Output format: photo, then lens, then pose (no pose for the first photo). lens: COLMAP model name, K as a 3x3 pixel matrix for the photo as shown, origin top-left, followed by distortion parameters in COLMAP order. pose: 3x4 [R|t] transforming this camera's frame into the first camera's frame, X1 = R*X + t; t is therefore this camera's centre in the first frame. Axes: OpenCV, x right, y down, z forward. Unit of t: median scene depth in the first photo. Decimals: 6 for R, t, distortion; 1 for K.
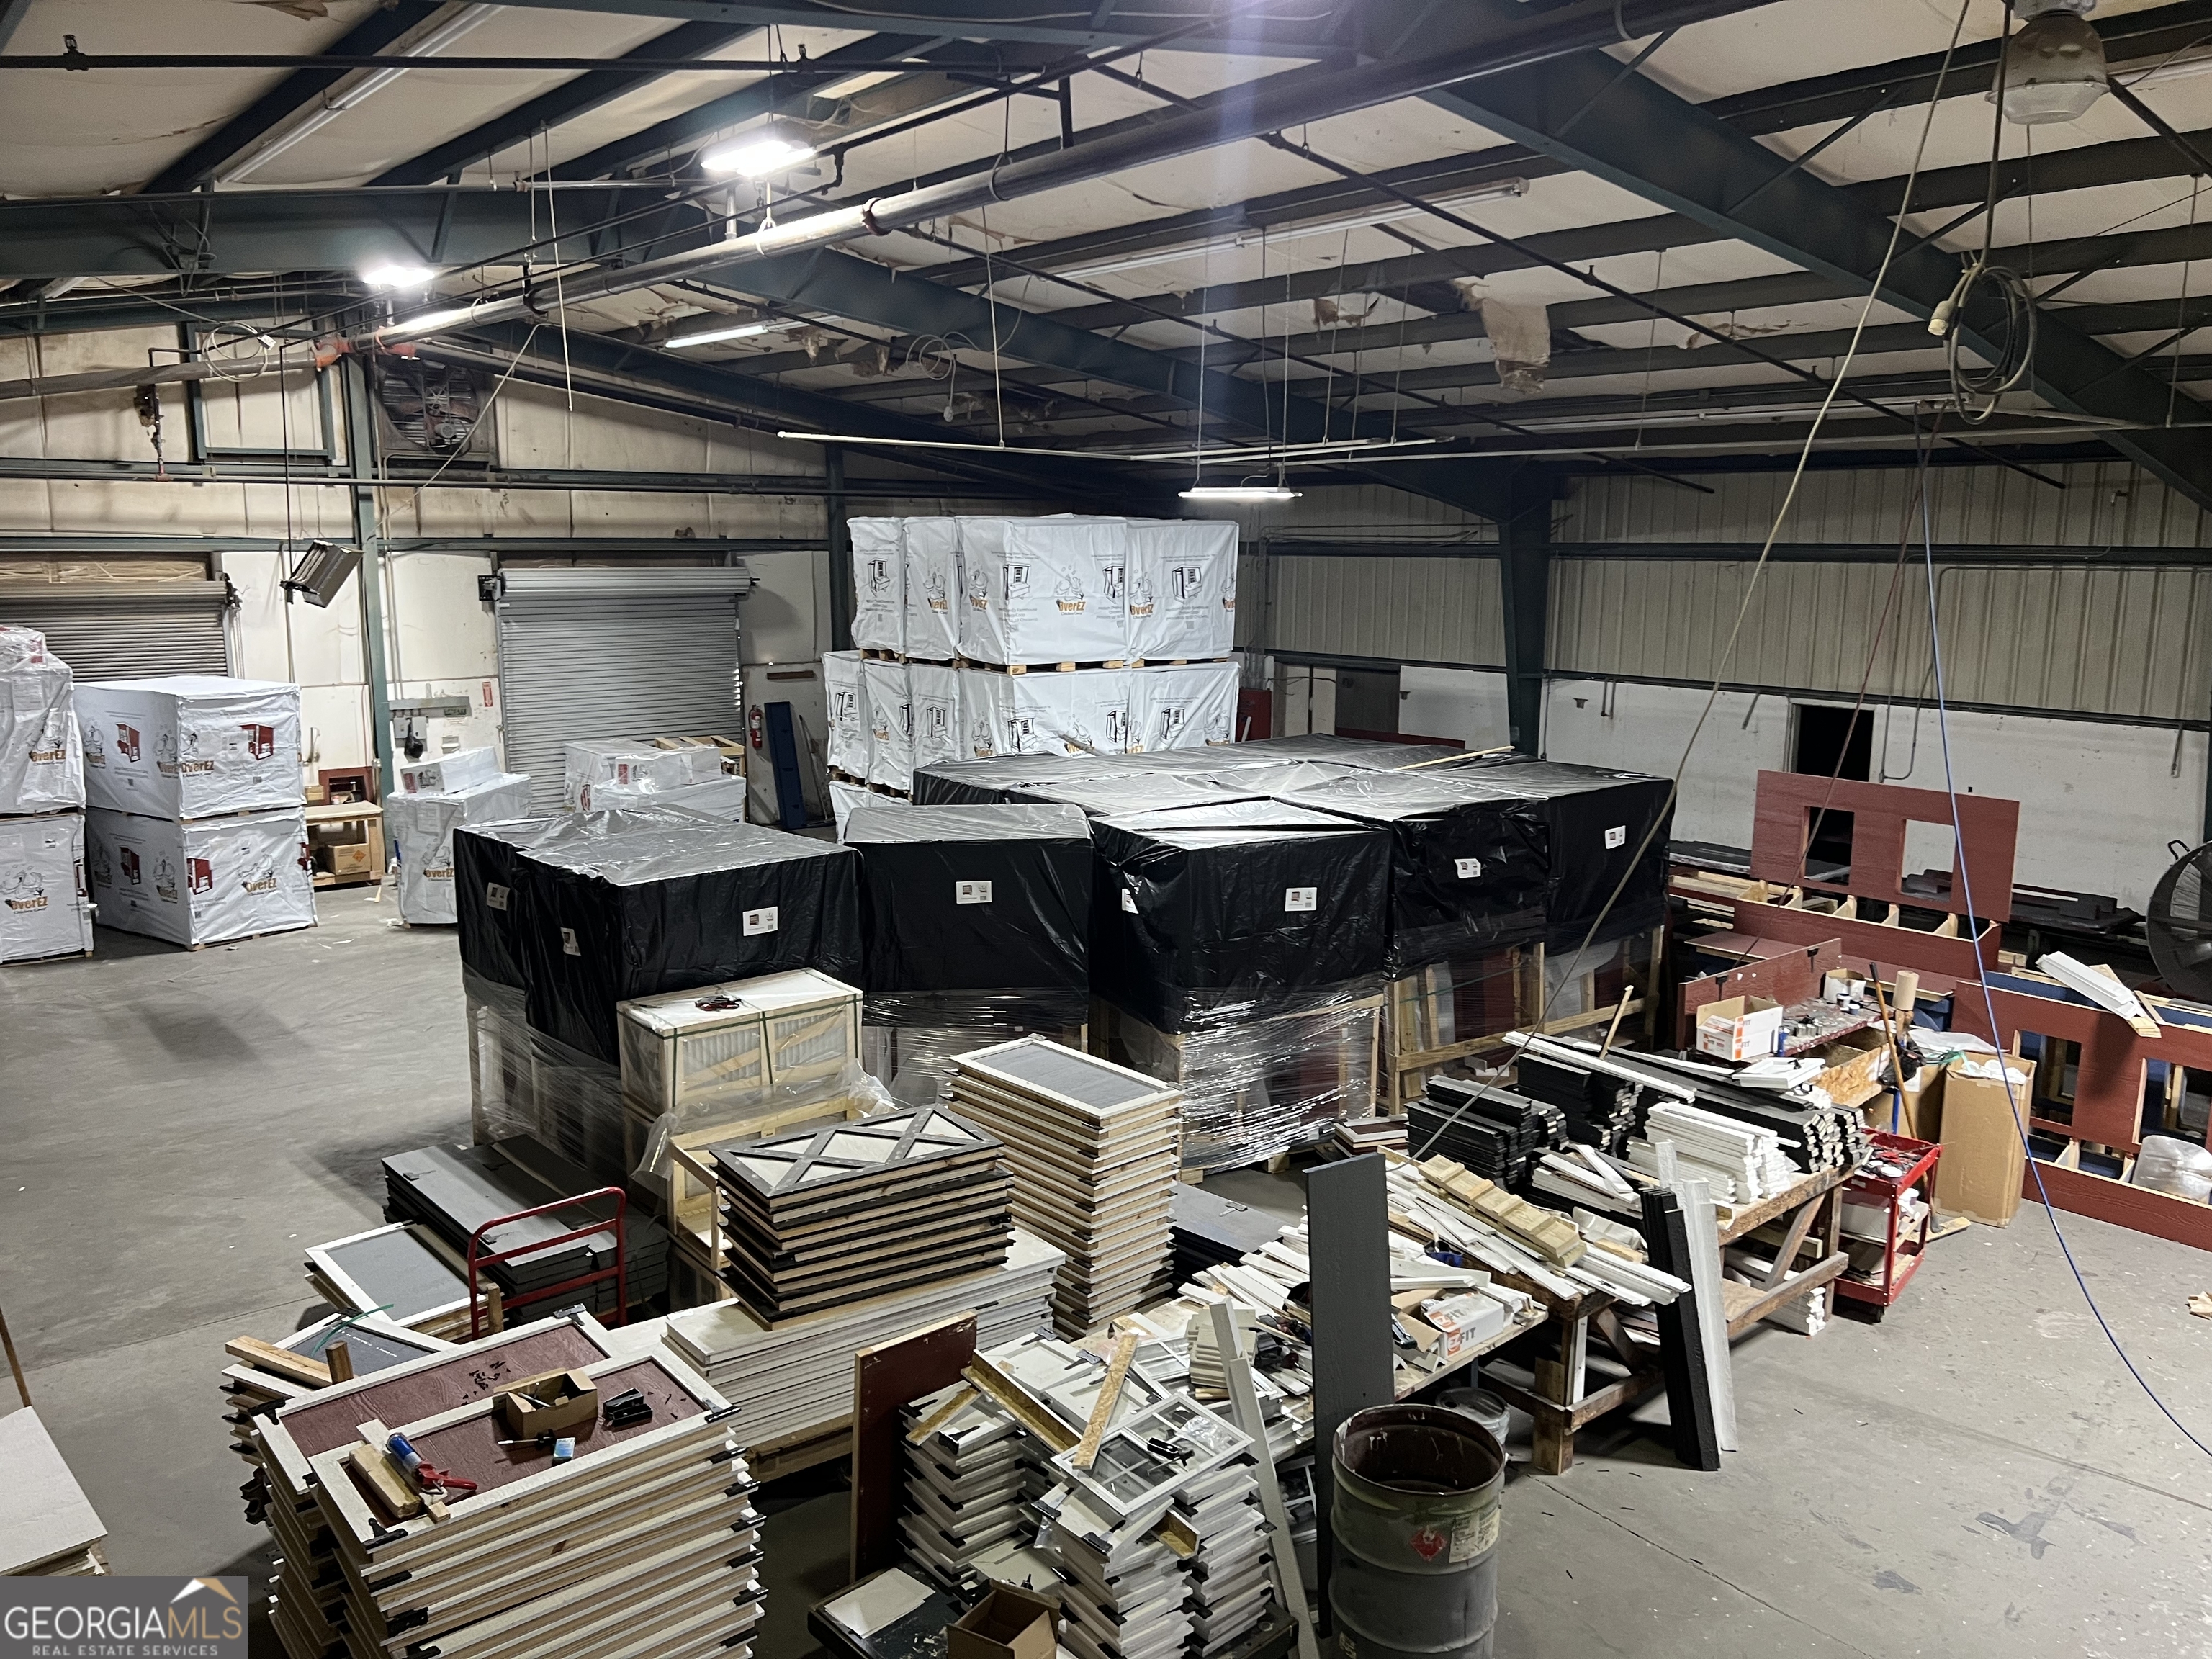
lens RADIAL K [[1689.5, 0, 1103.8], [0, 1689.5, 805.2], [0, 0, 1]] dist [0.082161, -0.064574]
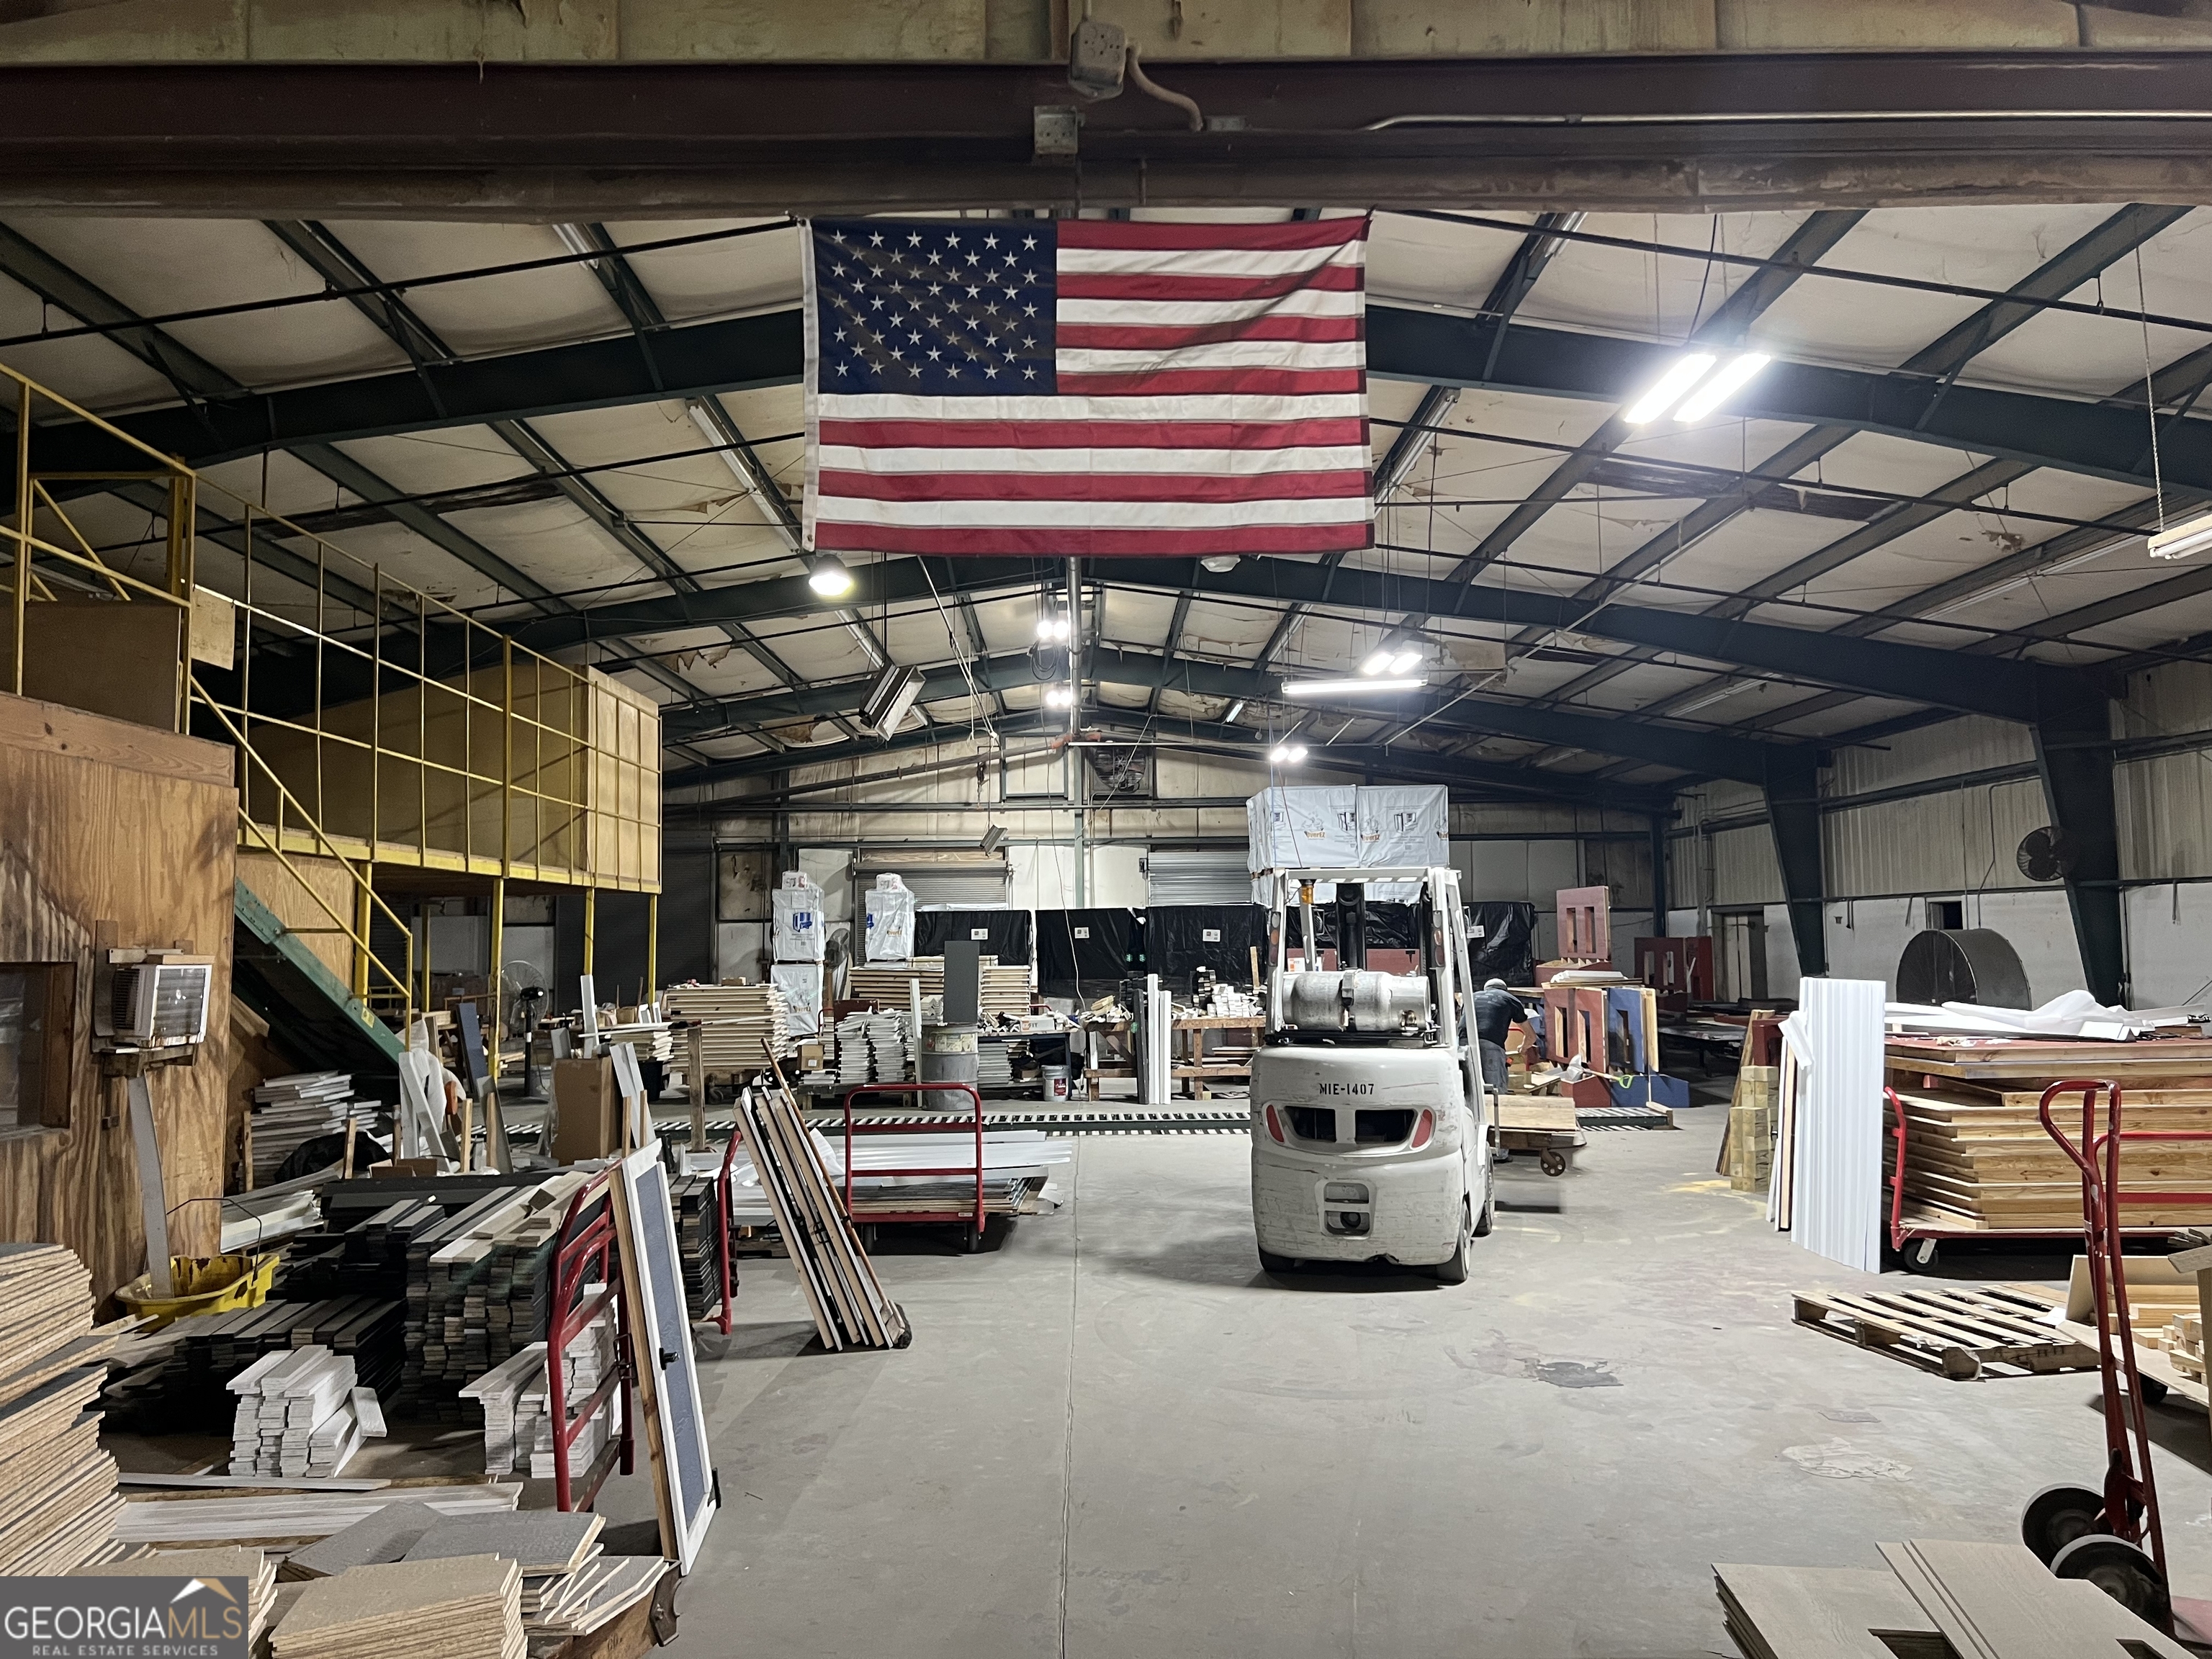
lens RADIAL K [[1689.5, 0, 1103.8], [0, 1689.5, 805.2], [0, 0, 1]] dist [0.082161, -0.064574]
pose [[0.788581, -0.066259, -0.611351, 0.726324], [-0.081227, 0.974243, -0.210364, 0.195959], [0.609543, 0.215547, 0.762888, -0.385597]]
